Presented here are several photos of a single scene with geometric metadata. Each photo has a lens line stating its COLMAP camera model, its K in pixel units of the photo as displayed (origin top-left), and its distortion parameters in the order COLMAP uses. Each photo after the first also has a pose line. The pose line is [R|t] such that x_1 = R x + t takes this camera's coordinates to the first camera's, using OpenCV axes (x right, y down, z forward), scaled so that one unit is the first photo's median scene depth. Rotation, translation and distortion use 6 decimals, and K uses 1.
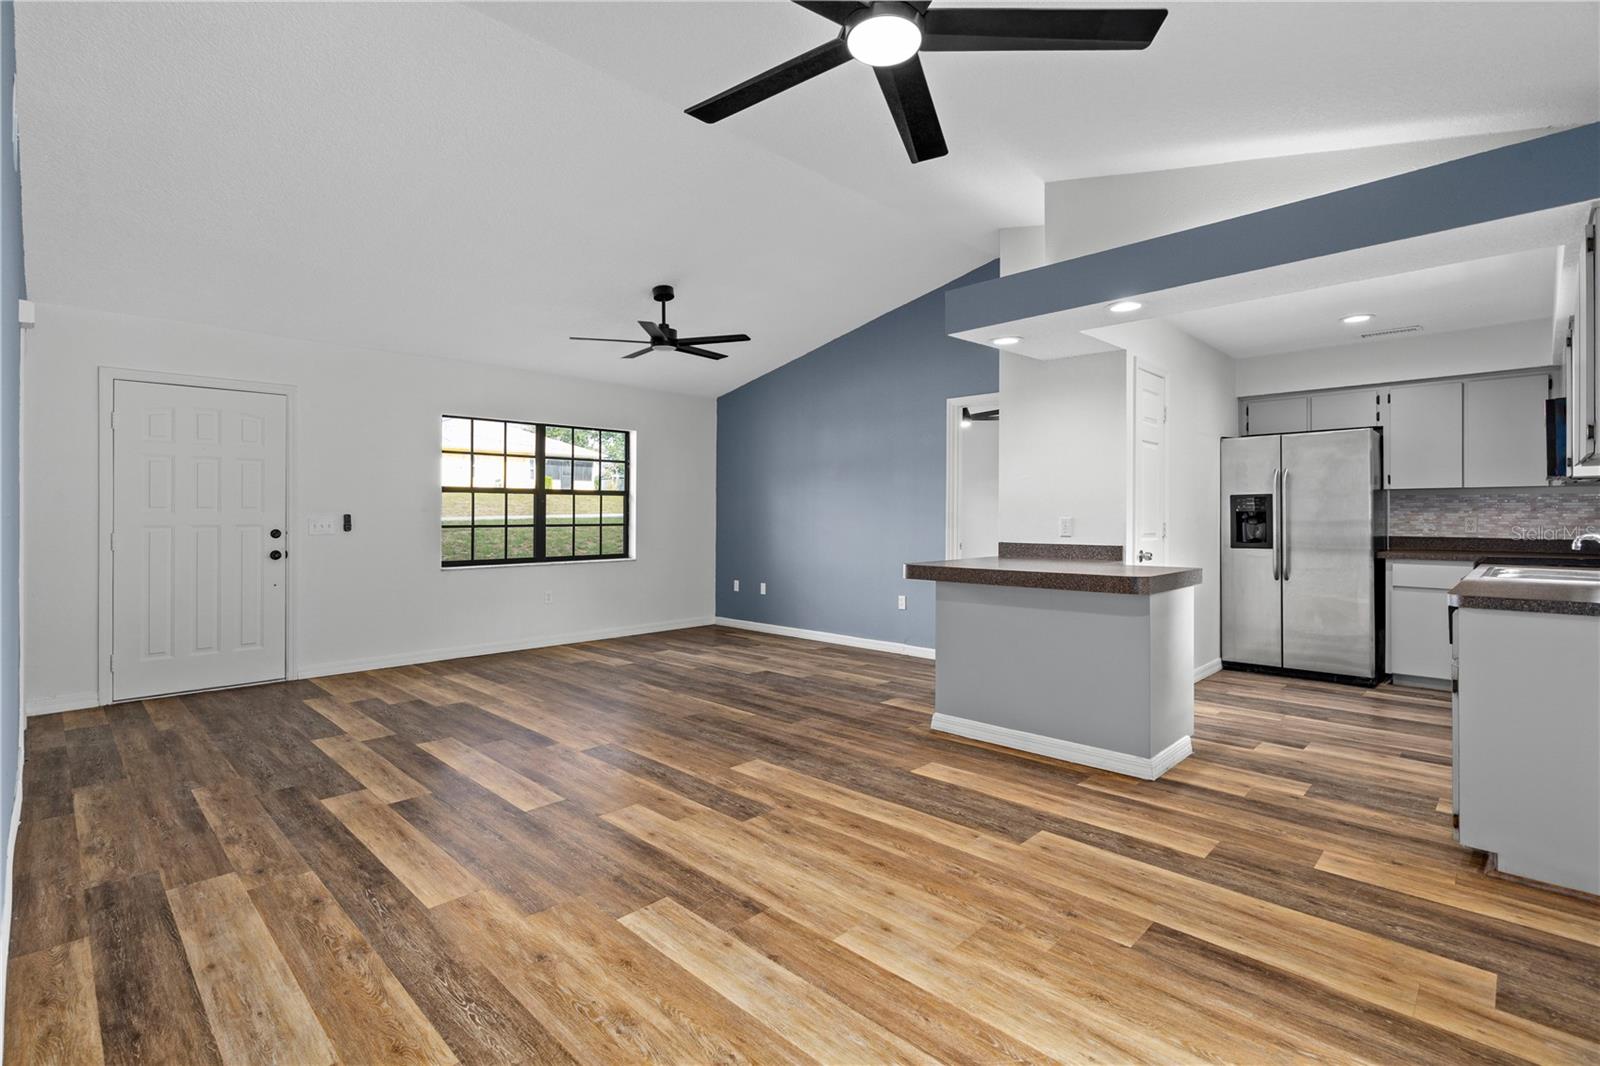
lens RADIAL K [[752.6, 0, 792.6], [0, 752.6, 513.7], [0, 0, 1]] dist [0.007996, 0.000145]
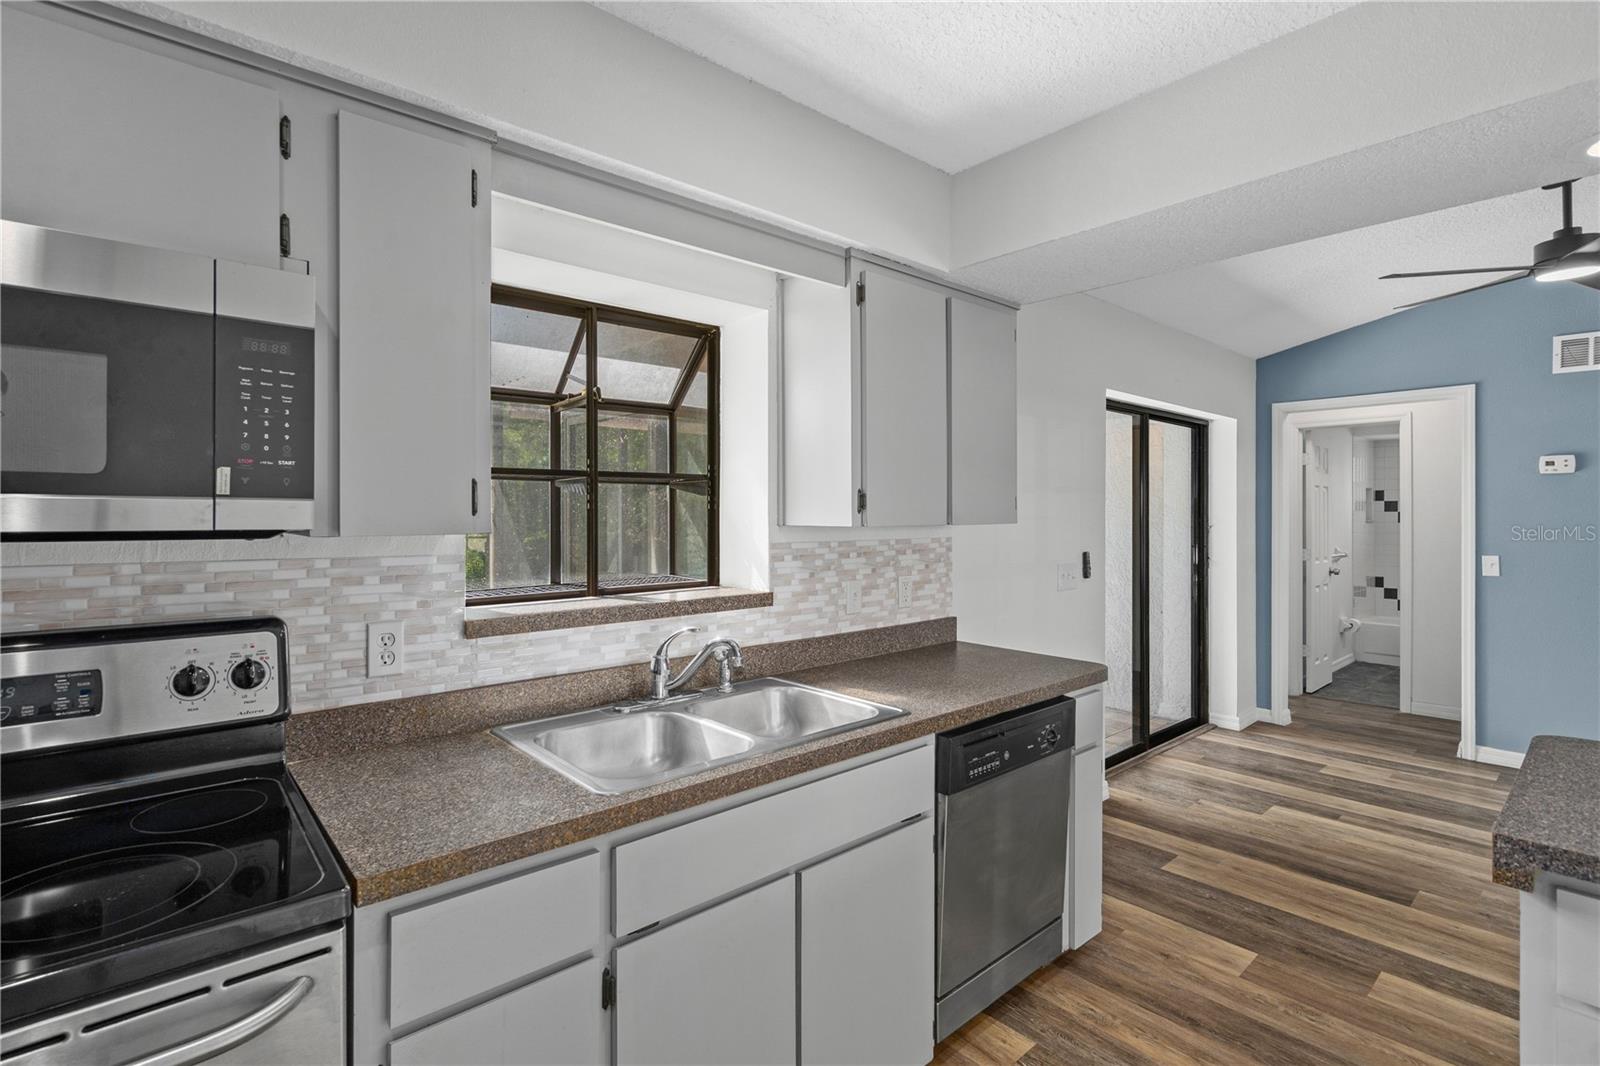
lens RADIAL K [[757.0, 0, 795.8], [0, 757.0, 511.4], [0, 0, 1]] dist [-0.000640, 0.000360]
pose [[-0.997713, 0.001184, 0.067580, 0.971268], [0.001049, 0.999997, -0.002035, -0.068511], [-0.067582, -0.001960, -0.997712, 1.605032]]
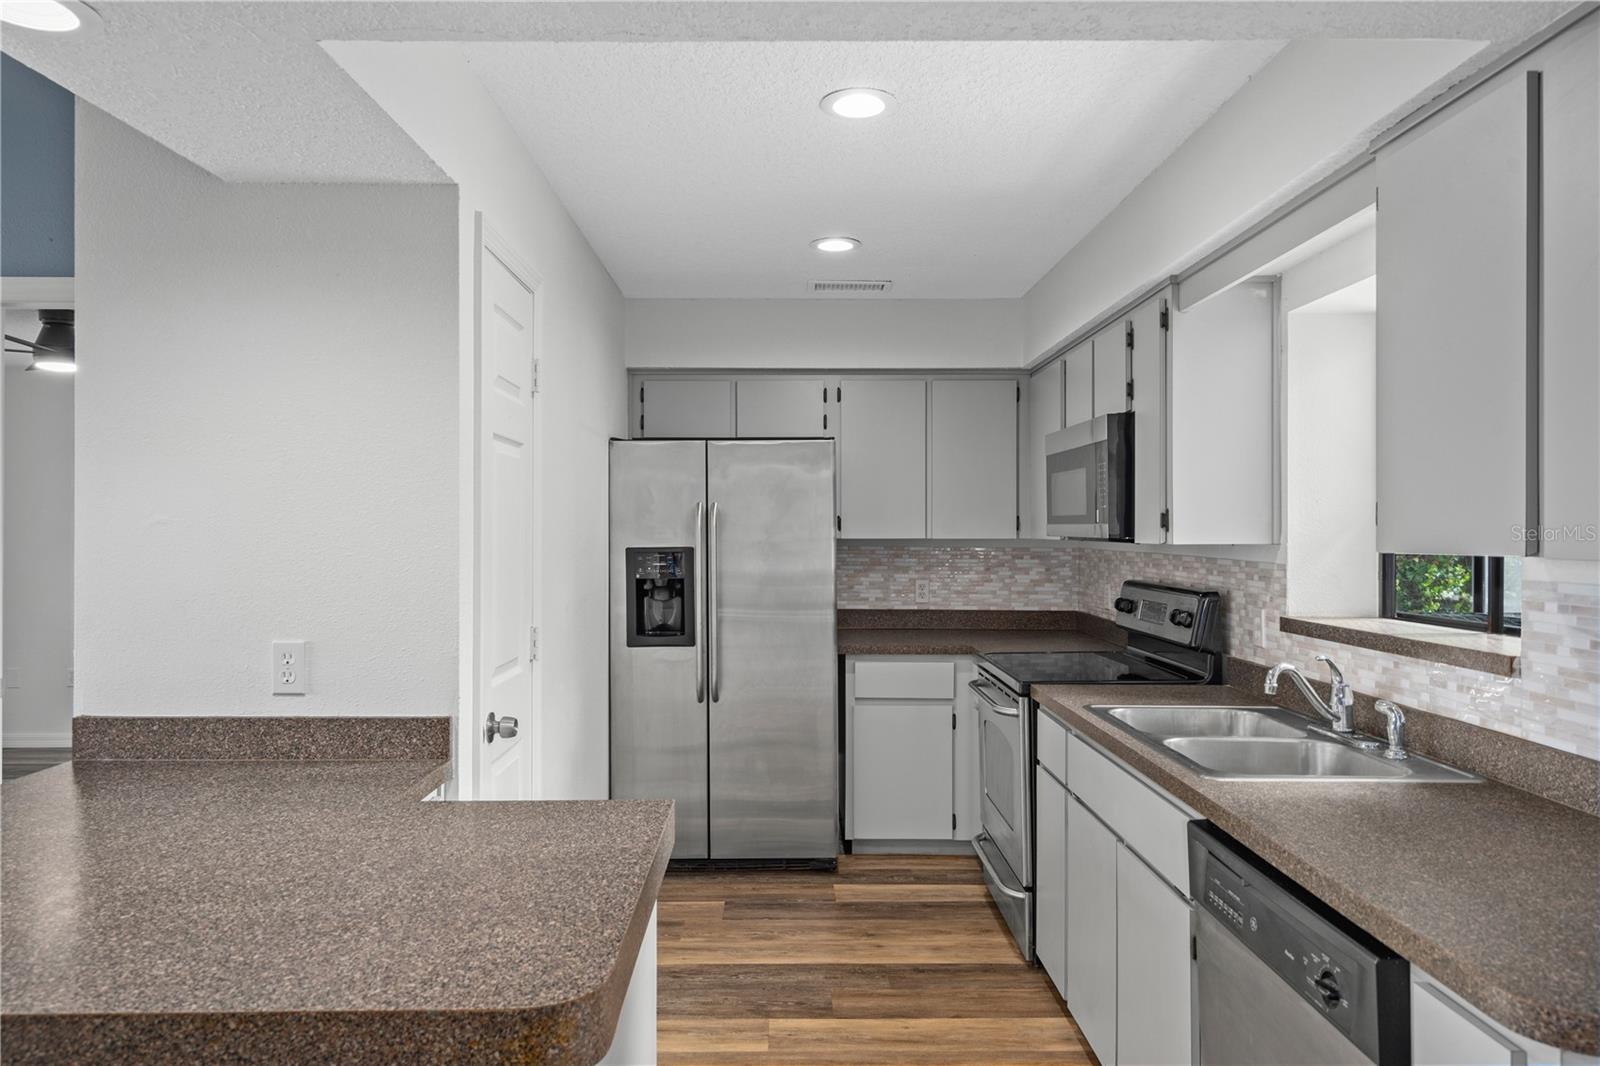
lens RADIAL K [[1000.5, 0, 794.4], [0, 1000.5, 531.9], [0, 0, 1]] dist [0.009203, 0.004947]
pose [[0.707804, 0.001129, 0.706408, 0.297298], [-0.003231, 0.999993, 0.001638, -0.067665], [-0.706401, -0.003442, 0.707803, 0.752618]]
